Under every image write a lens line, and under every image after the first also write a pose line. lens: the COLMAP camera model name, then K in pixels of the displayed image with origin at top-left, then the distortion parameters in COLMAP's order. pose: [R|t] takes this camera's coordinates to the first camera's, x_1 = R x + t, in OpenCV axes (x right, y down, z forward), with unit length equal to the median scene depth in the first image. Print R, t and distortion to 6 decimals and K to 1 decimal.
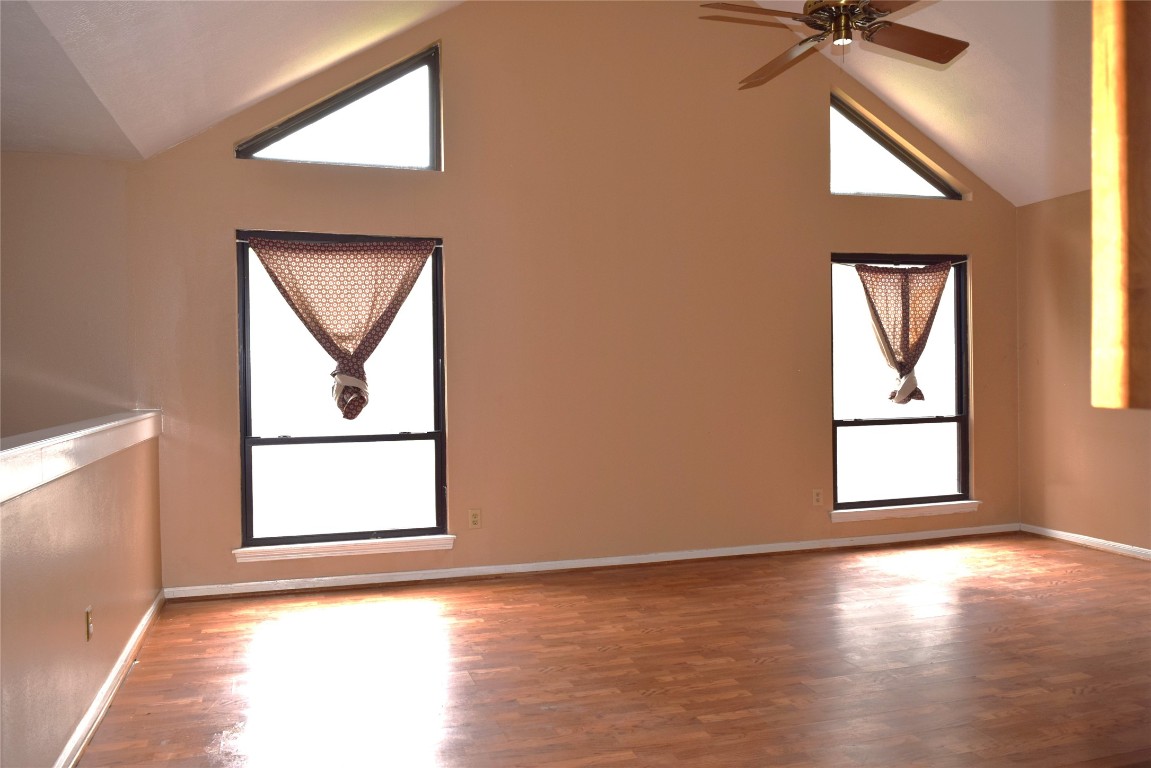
lens RADIAL K [[892.2, 0, 571.3], [0, 892.2, 384.6], [0, 0, 1]] dist [-0.032605, 0.016864]
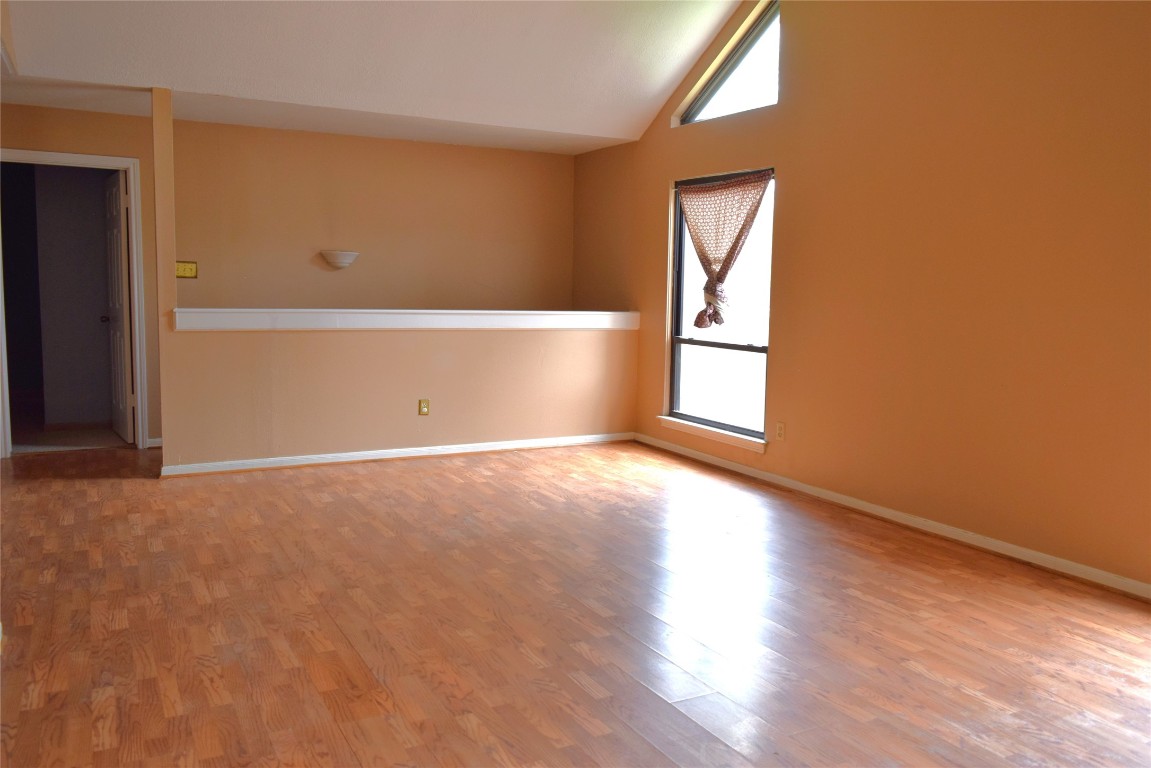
lens RADIAL K [[892.2, 0, 582.6], [0, 892.2, 377.2], [0, 0, 1]] dist [-0.032605, 0.016864]
pose [[0.203880, 0.119171, -0.971716, 0.876918], [-0.043632, 0.992683, 0.112588, -0.023530], [0.978023, 0.019443, 0.207588, 0.548797]]
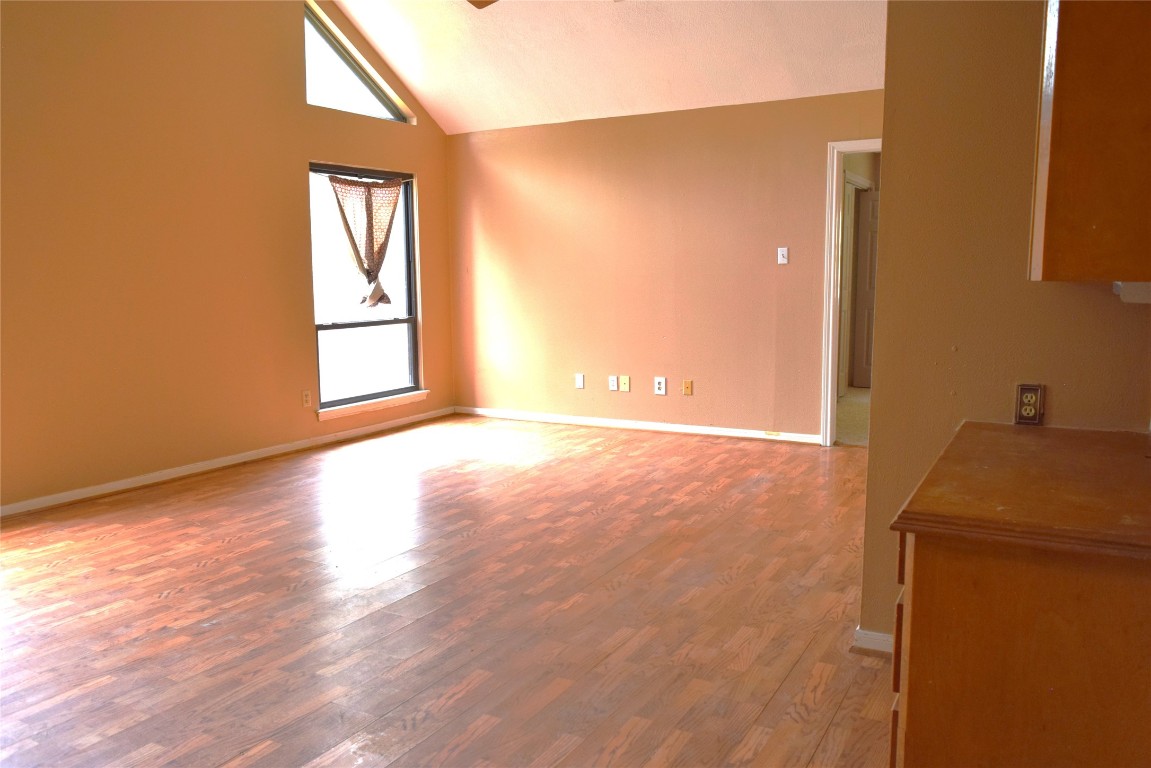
lens RADIAL K [[892.2, 0, 577.2], [0, 892.2, 386.5], [0, 0, 1]] dist [-0.032605, 0.016864]
pose [[0.722528, -0.080269, 0.686666, -0.237303], [0.010397, 0.994386, 0.105300, 0.006305], [-0.691263, -0.068943, 0.719307, 0.030576]]
